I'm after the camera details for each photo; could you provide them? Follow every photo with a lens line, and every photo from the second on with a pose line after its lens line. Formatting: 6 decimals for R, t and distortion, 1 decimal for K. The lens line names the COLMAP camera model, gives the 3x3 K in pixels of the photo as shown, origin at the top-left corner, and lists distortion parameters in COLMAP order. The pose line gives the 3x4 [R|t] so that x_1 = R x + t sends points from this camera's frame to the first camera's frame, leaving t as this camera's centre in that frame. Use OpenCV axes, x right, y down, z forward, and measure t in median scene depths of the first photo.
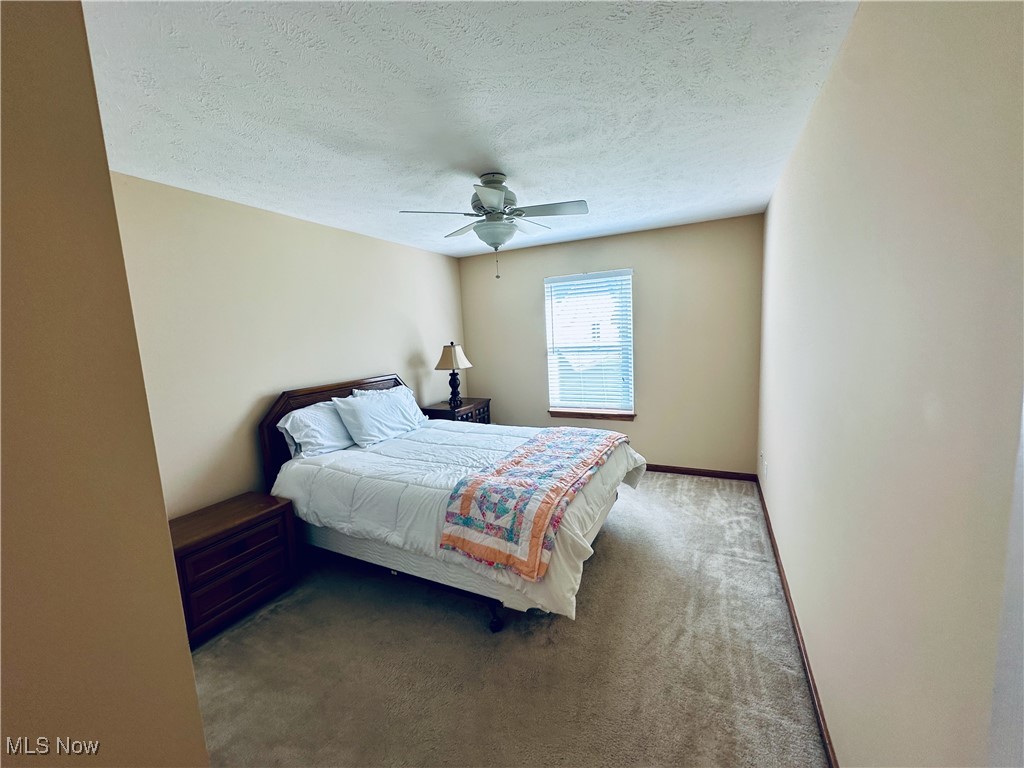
lens RADIAL K [[407.1, 0, 515.0], [0, 407.1, 386.0], [0, 0, 1]] dist [-0.003483, 0.000326]
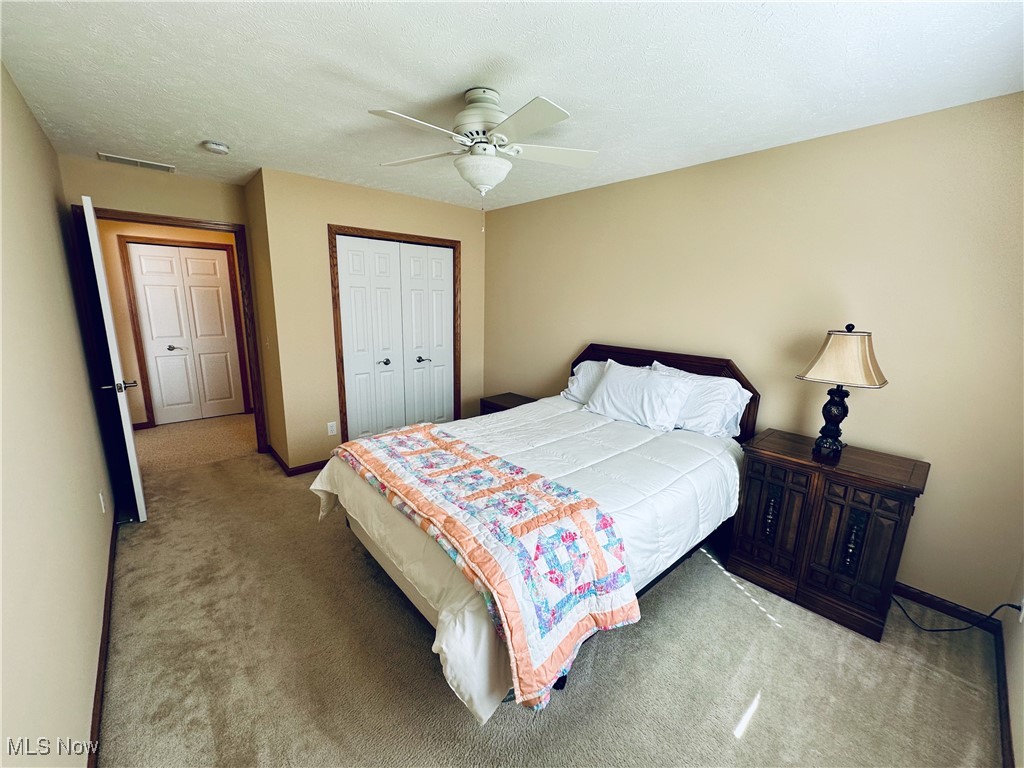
lens RADIAL K [[407.1, 0, 512.6], [0, 407.1, 384.3], [0, 0, 1]] dist [-0.003483, 0.000326]
pose [[-0.377202, 0.228961, -0.897382, 0.565515], [-0.125085, 0.947485, 0.294322, -0.178193], [0.917645, 0.223268, -0.328754, 1.095282]]
